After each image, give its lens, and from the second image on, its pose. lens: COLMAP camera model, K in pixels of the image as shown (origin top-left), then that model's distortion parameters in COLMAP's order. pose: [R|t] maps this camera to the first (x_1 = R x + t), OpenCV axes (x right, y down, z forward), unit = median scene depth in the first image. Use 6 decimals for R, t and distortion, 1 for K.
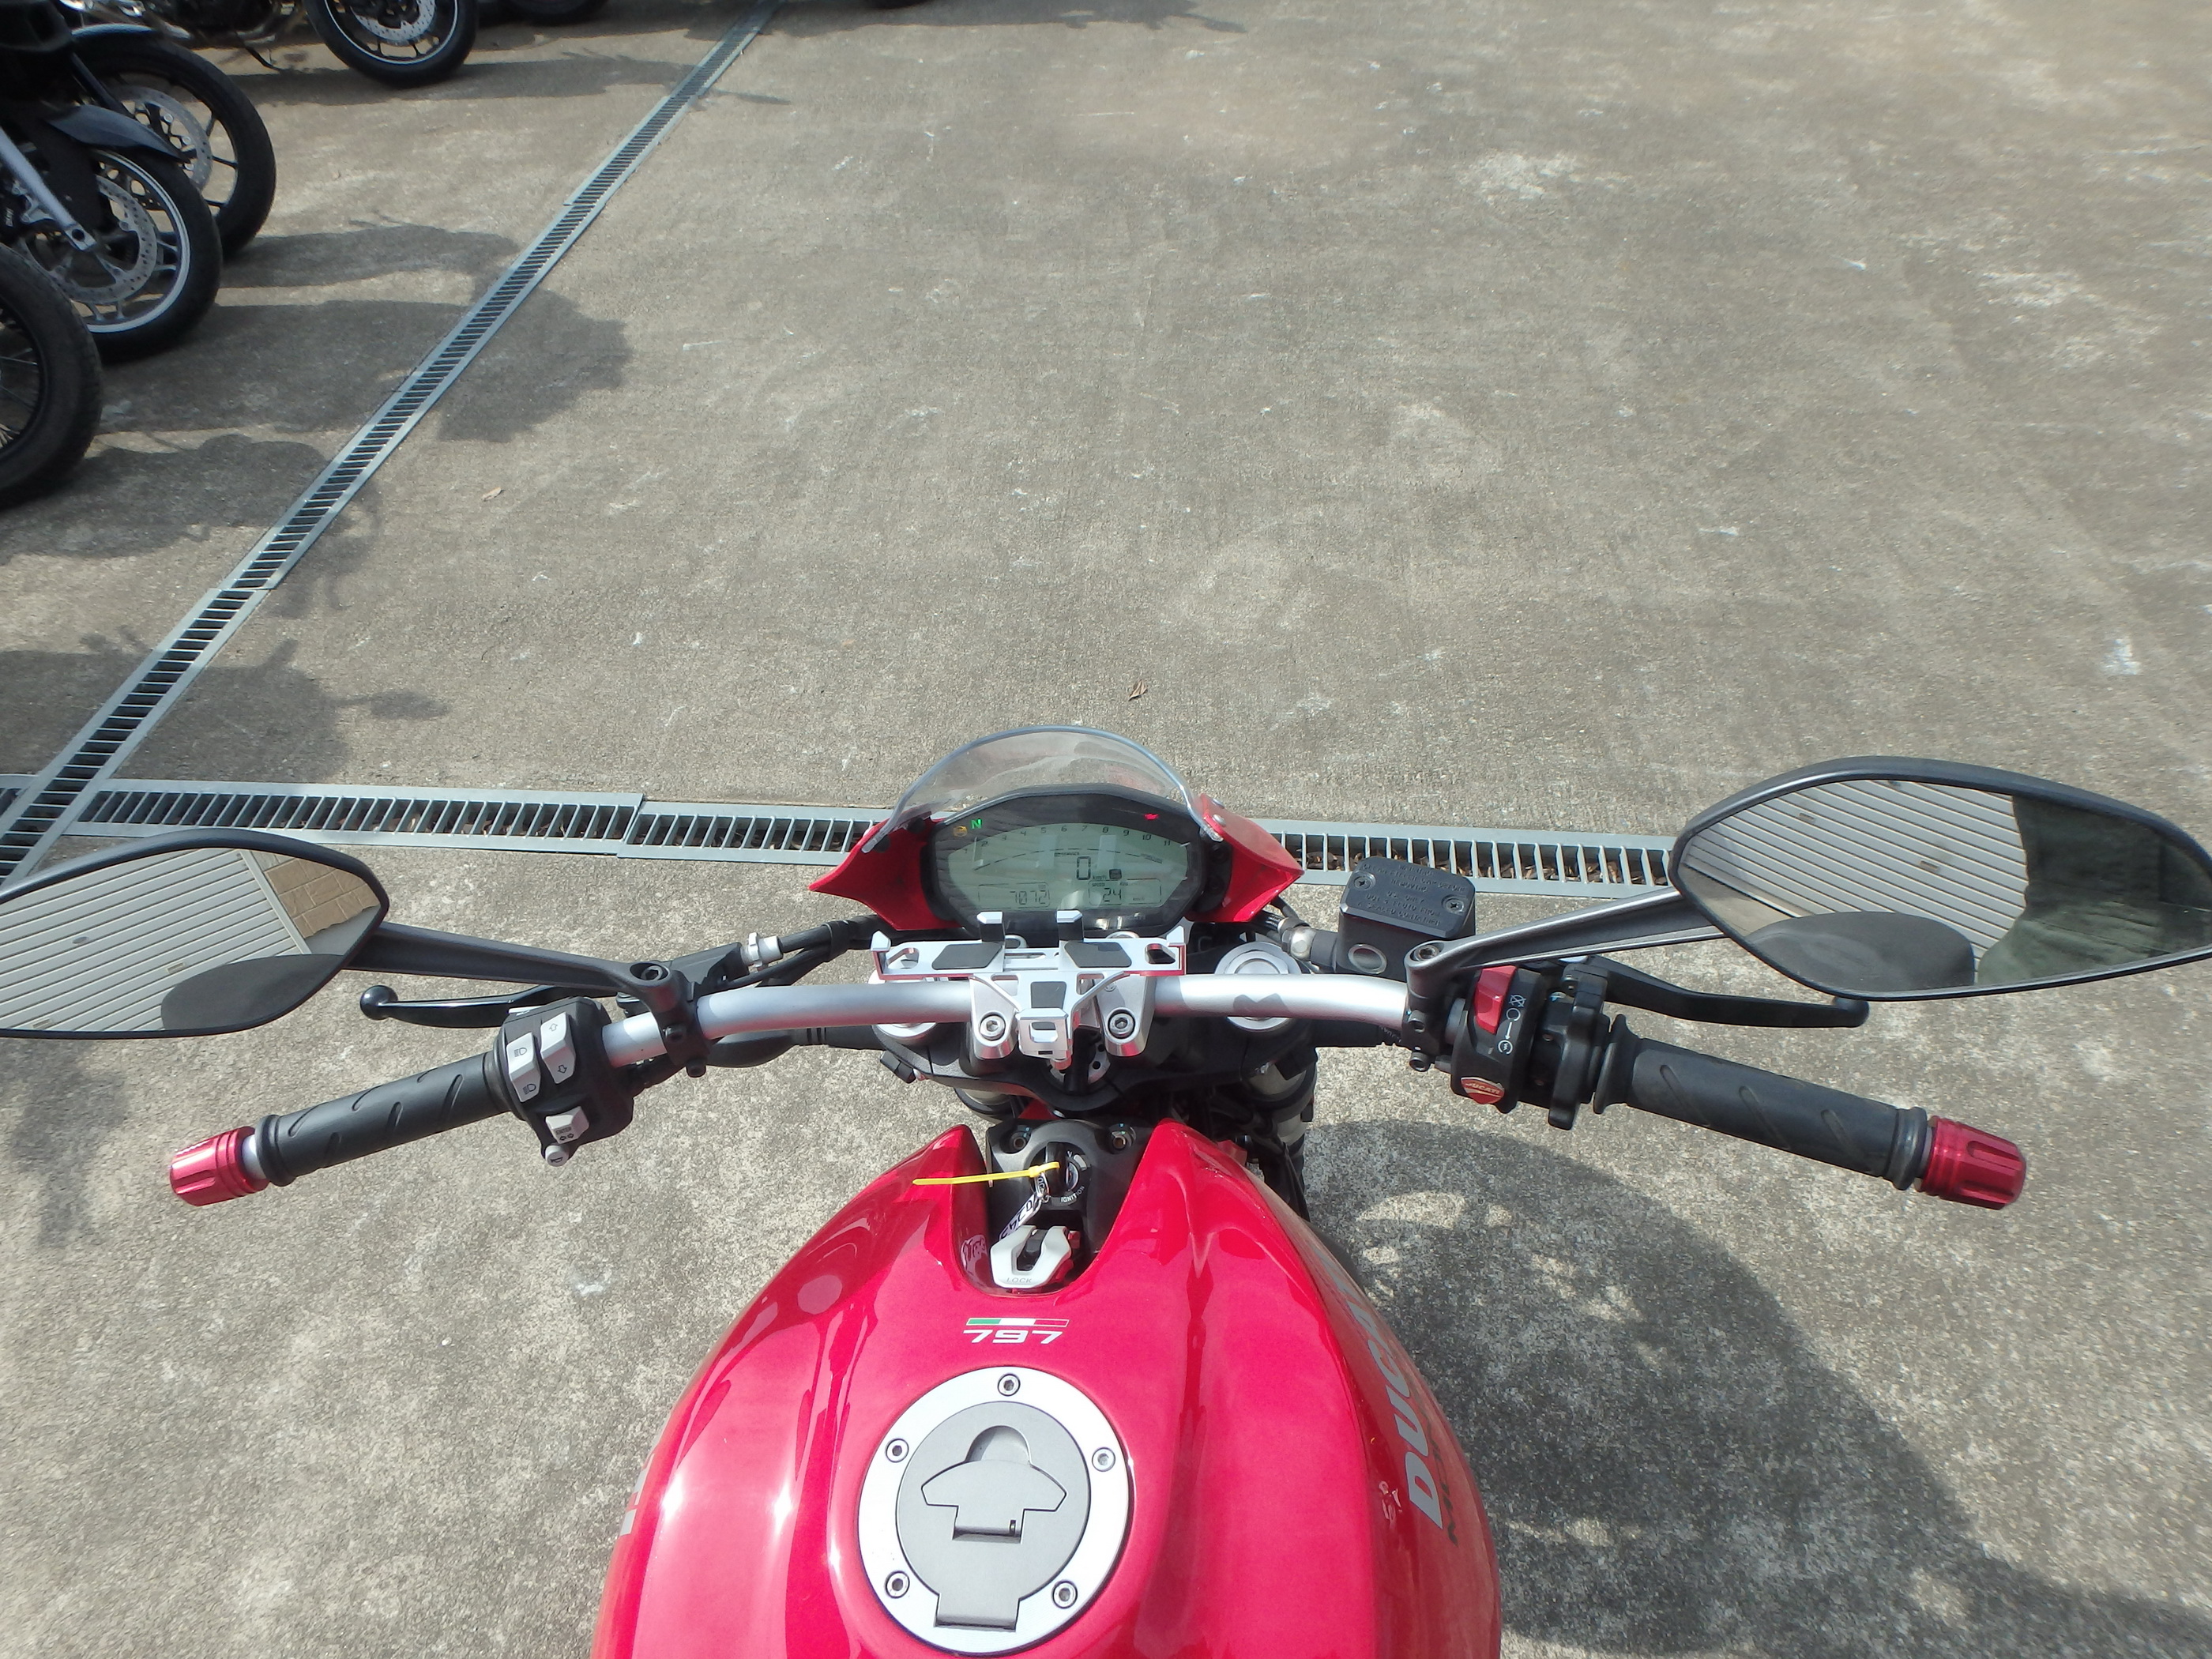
lens RADIAL K [[1346.6, 0, 1100.3], [0, 1346.6, 827.8], [0, 0, 1]] dist [-0.034712, 0.011861]
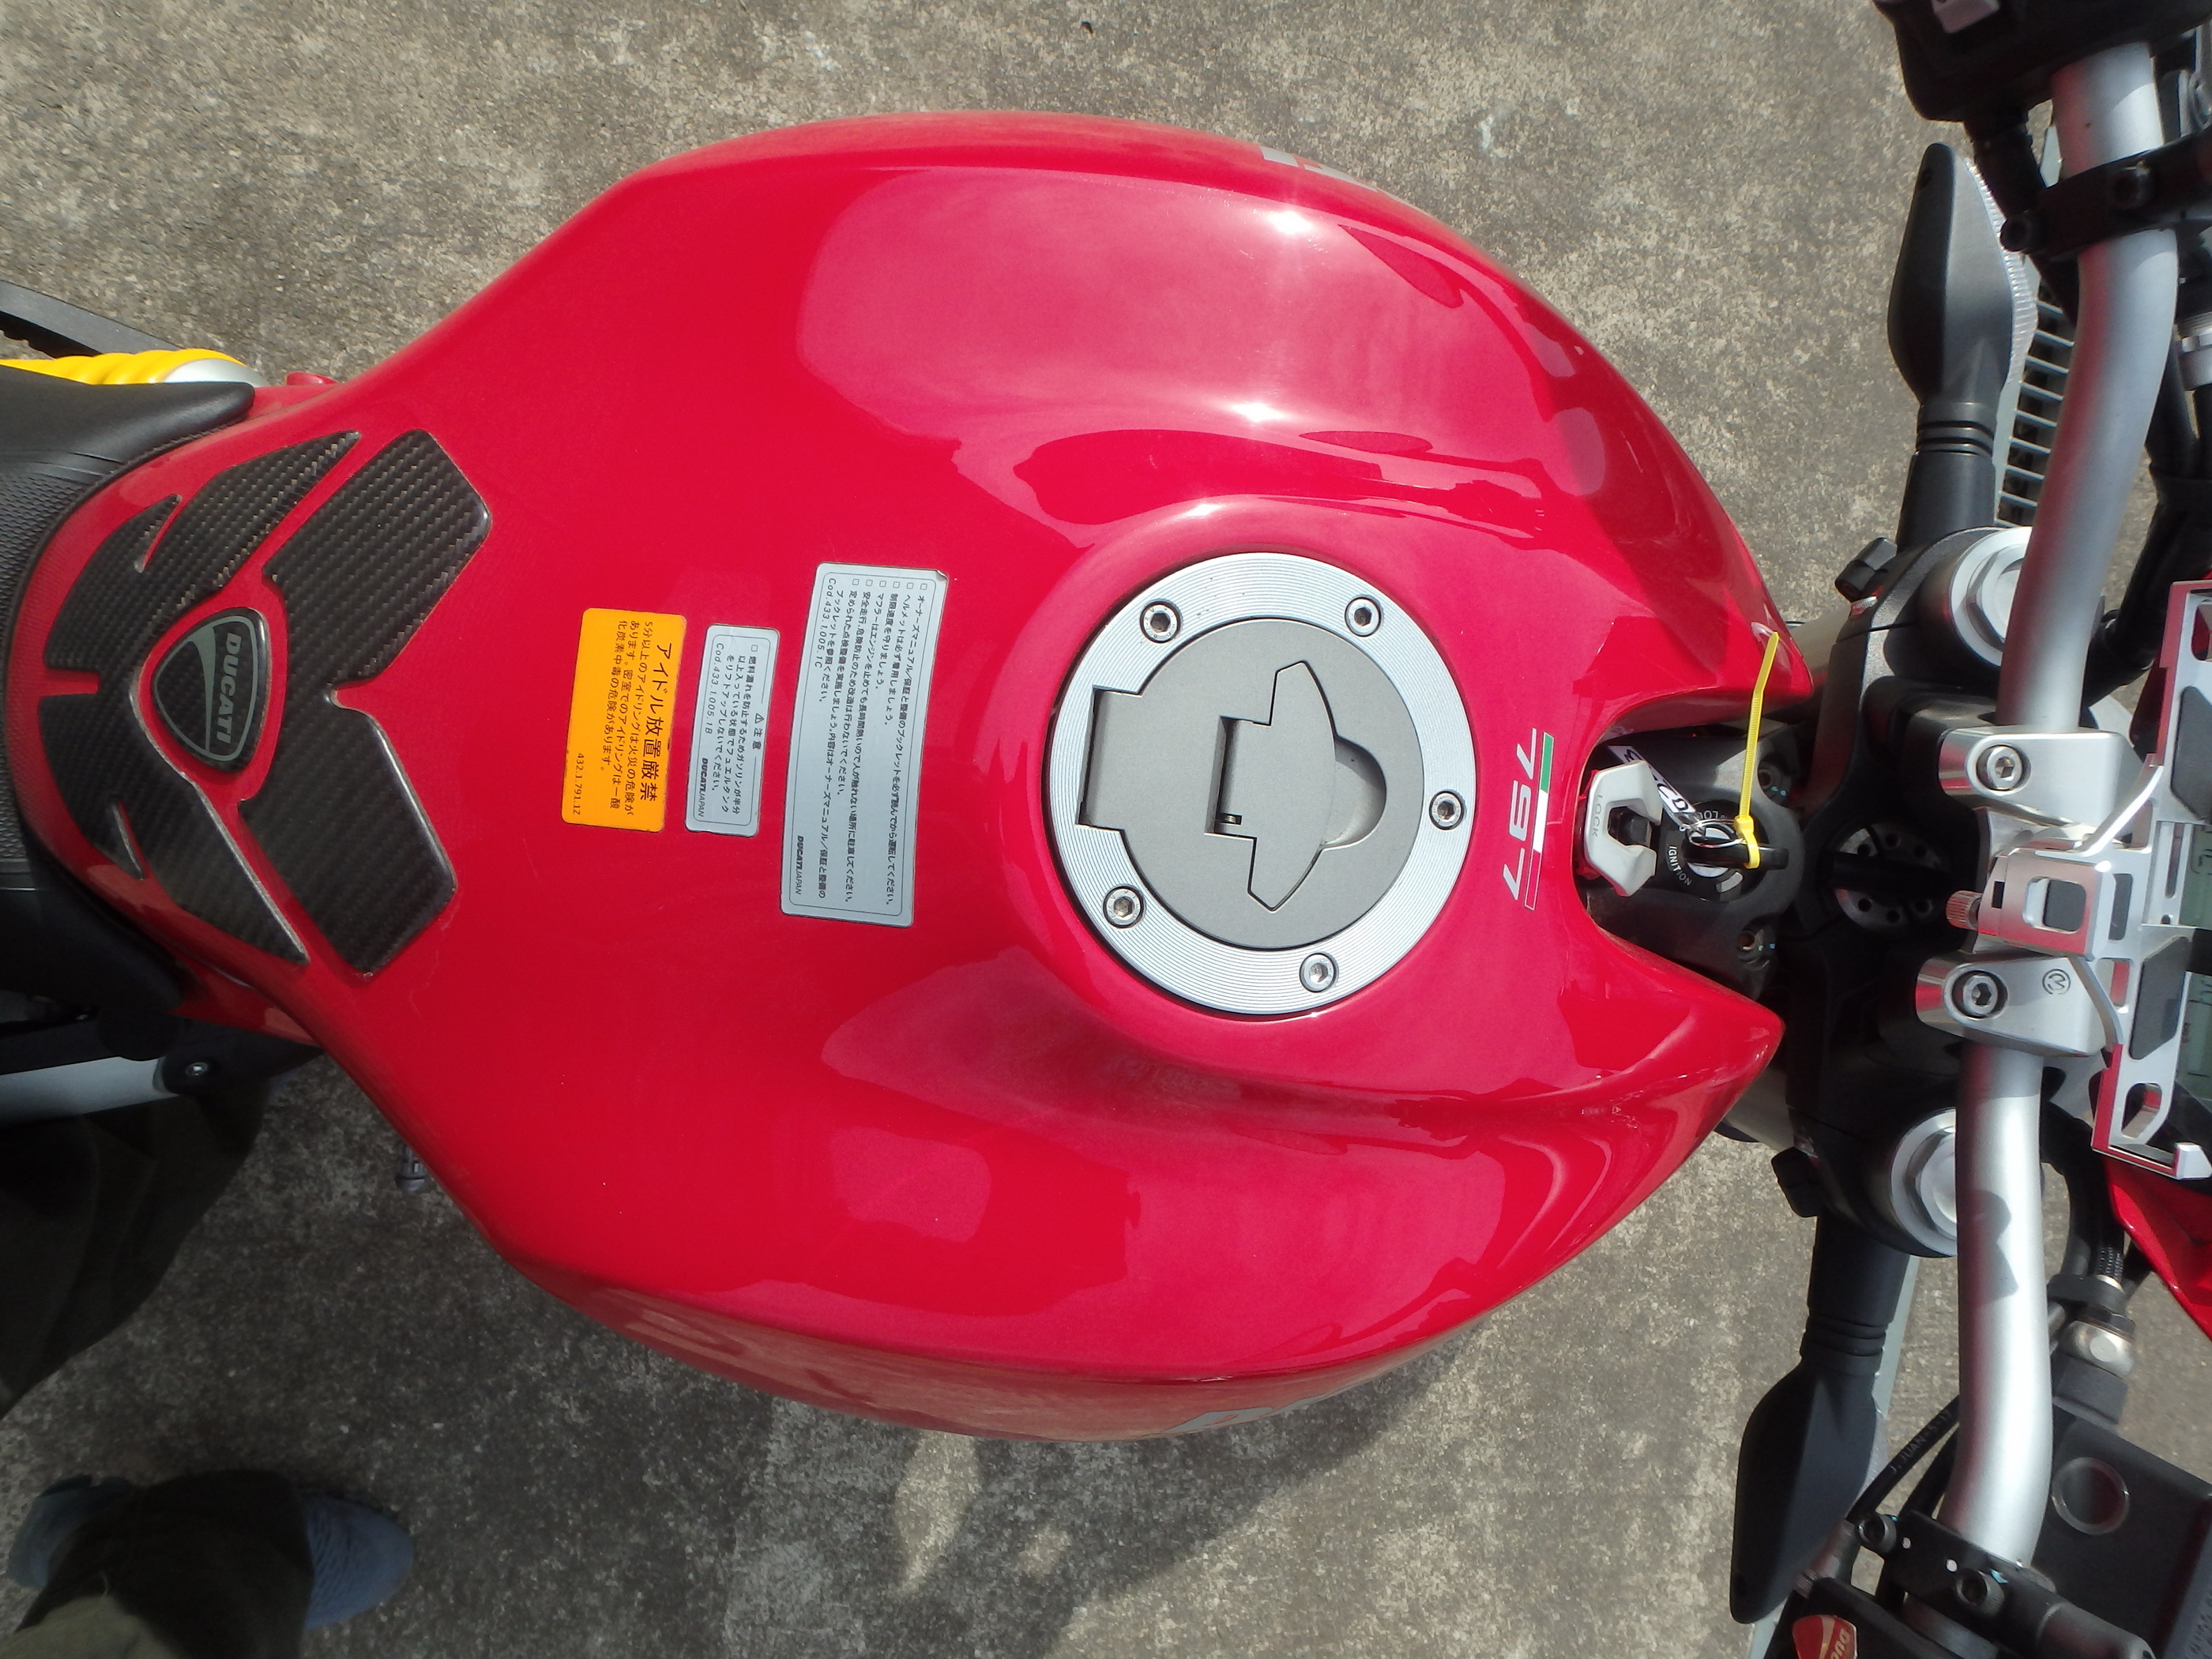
lens RADIAL K [[1361.2, 0, 1131.9], [0, 1361.2, 830.1], [0, 0, 1]] dist [-0.045274, 0.001025]
pose [[-0.081257, 0.988628, 0.126536, -0.081229], [-0.868971, -0.132449, 0.476808, 0.165832], [0.488146, -0.071212, 0.869852, 0.274565]]
